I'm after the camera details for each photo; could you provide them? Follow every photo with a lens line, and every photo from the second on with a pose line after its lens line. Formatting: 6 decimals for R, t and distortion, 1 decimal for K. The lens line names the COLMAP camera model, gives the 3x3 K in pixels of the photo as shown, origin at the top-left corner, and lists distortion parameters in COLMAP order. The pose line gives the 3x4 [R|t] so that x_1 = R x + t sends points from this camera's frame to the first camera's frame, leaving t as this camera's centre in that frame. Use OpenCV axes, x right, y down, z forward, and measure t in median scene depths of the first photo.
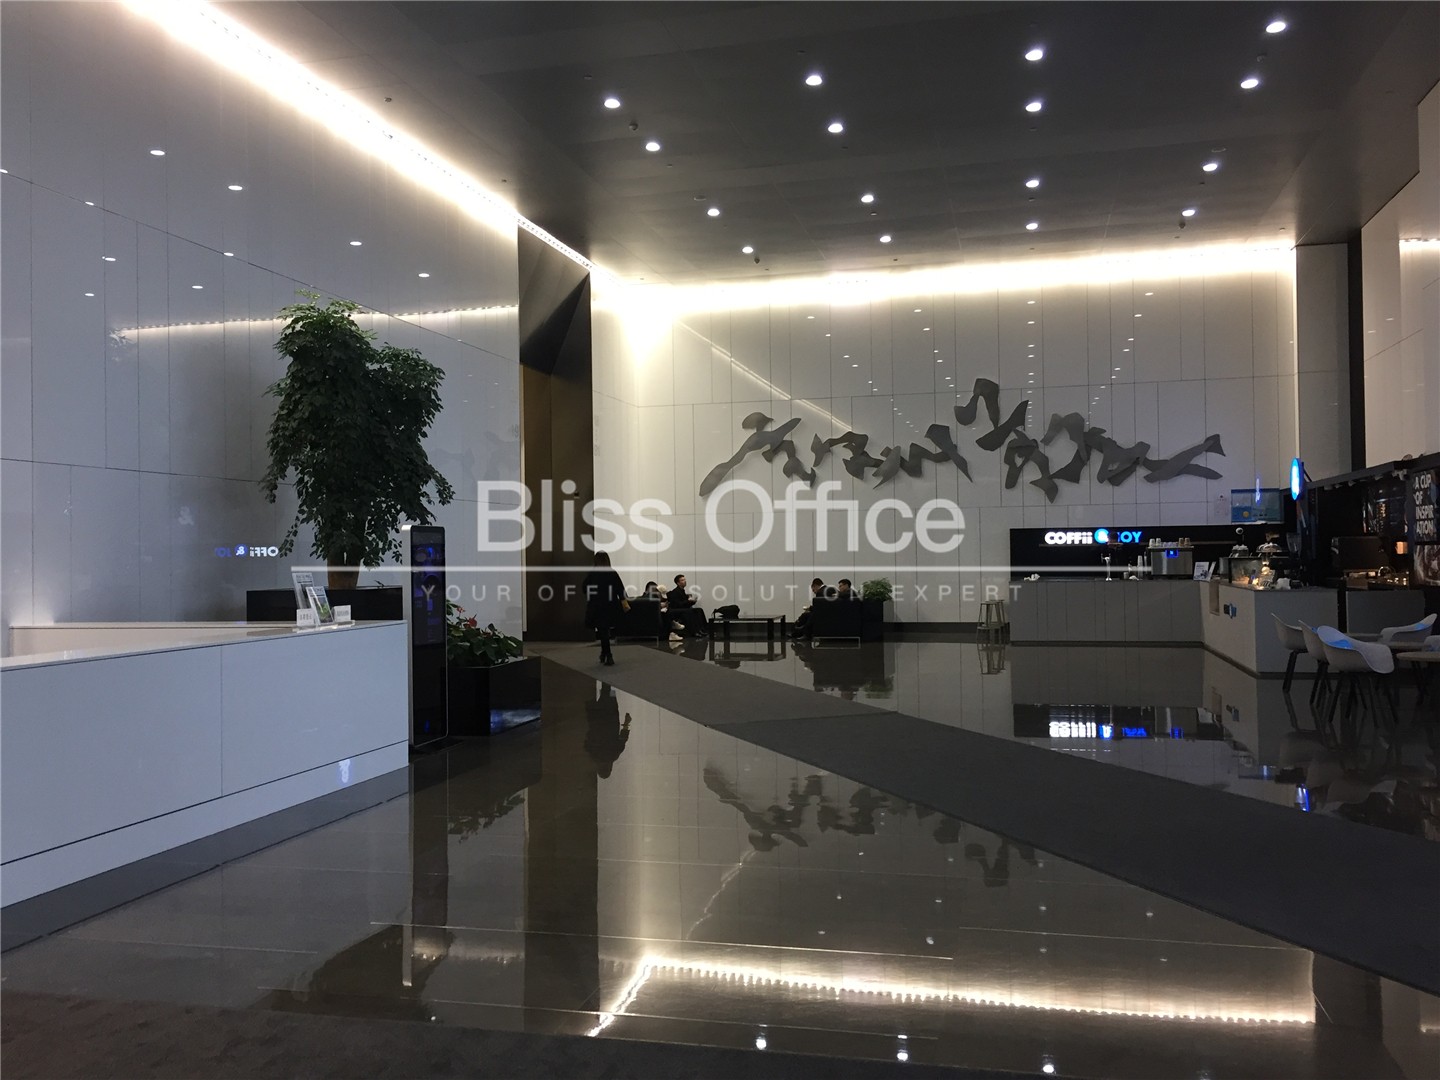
lens RADIAL K [[1229.0, 0, 711.6], [0, 1229.0, 540.6], [0, 0, 1]] dist [0.054266, -0.001841]
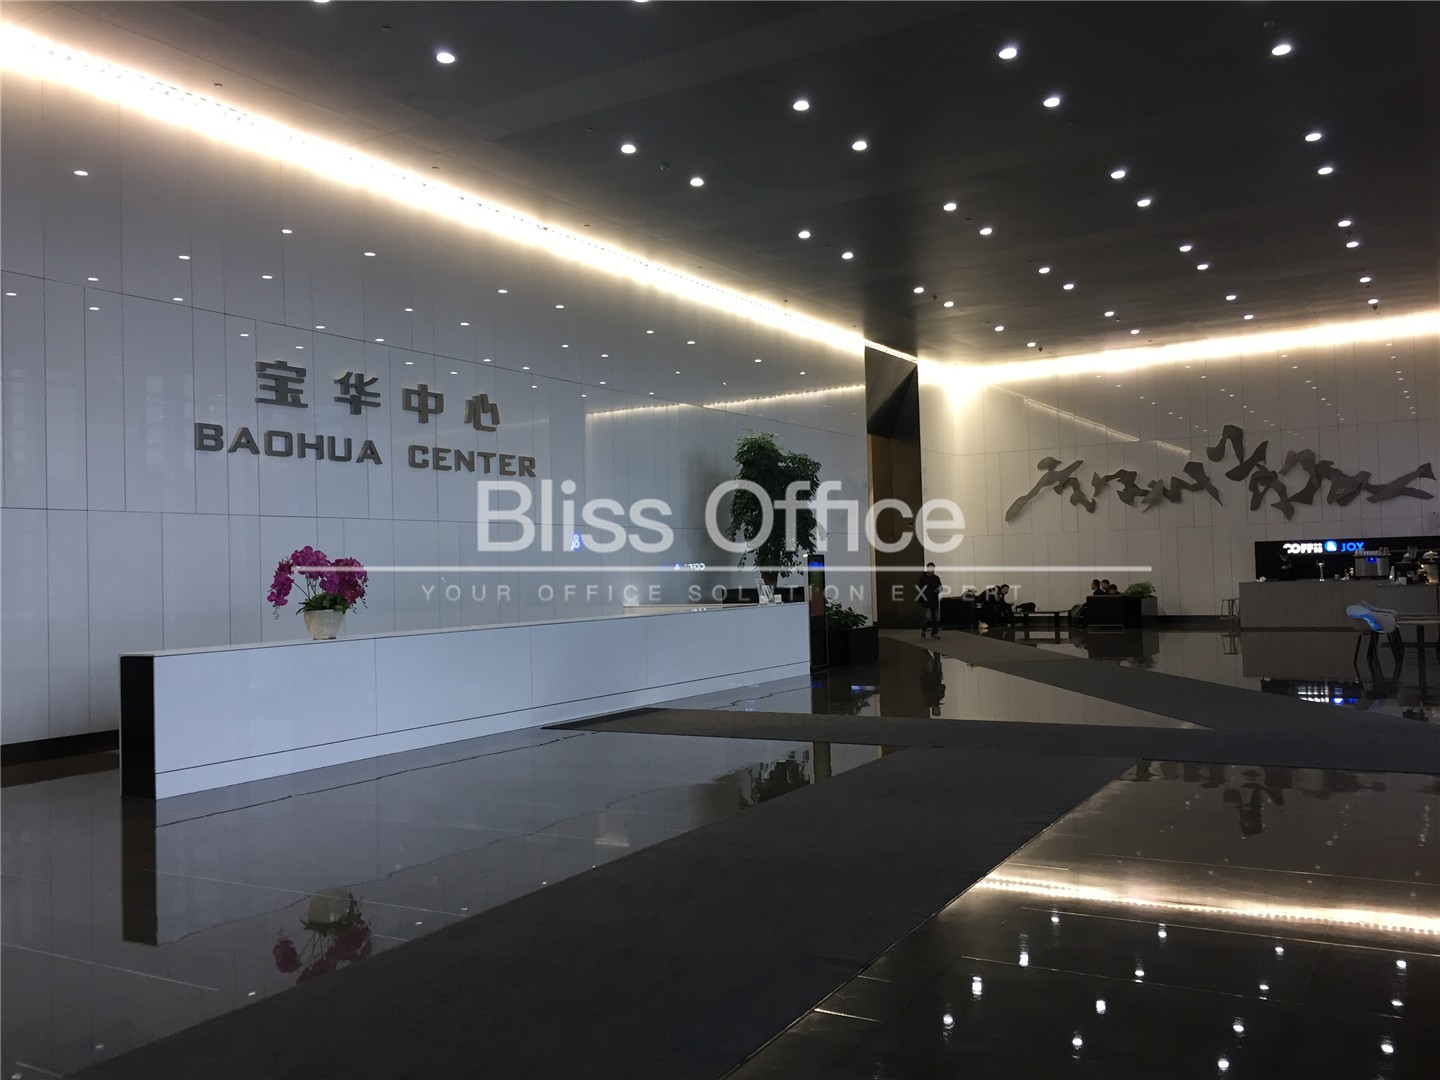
lens RADIAL K [[1229.0, 0, 716.7], [0, 1229.0, 551.2], [0, 0, 1]] dist [0.054266, -0.001841]
pose [[0.958625, -0.017885, -0.284109, 0.075320], [0.017863, 0.999837, -0.002669, -0.006571], [0.284111, -0.002516, 0.958788, -0.398993]]
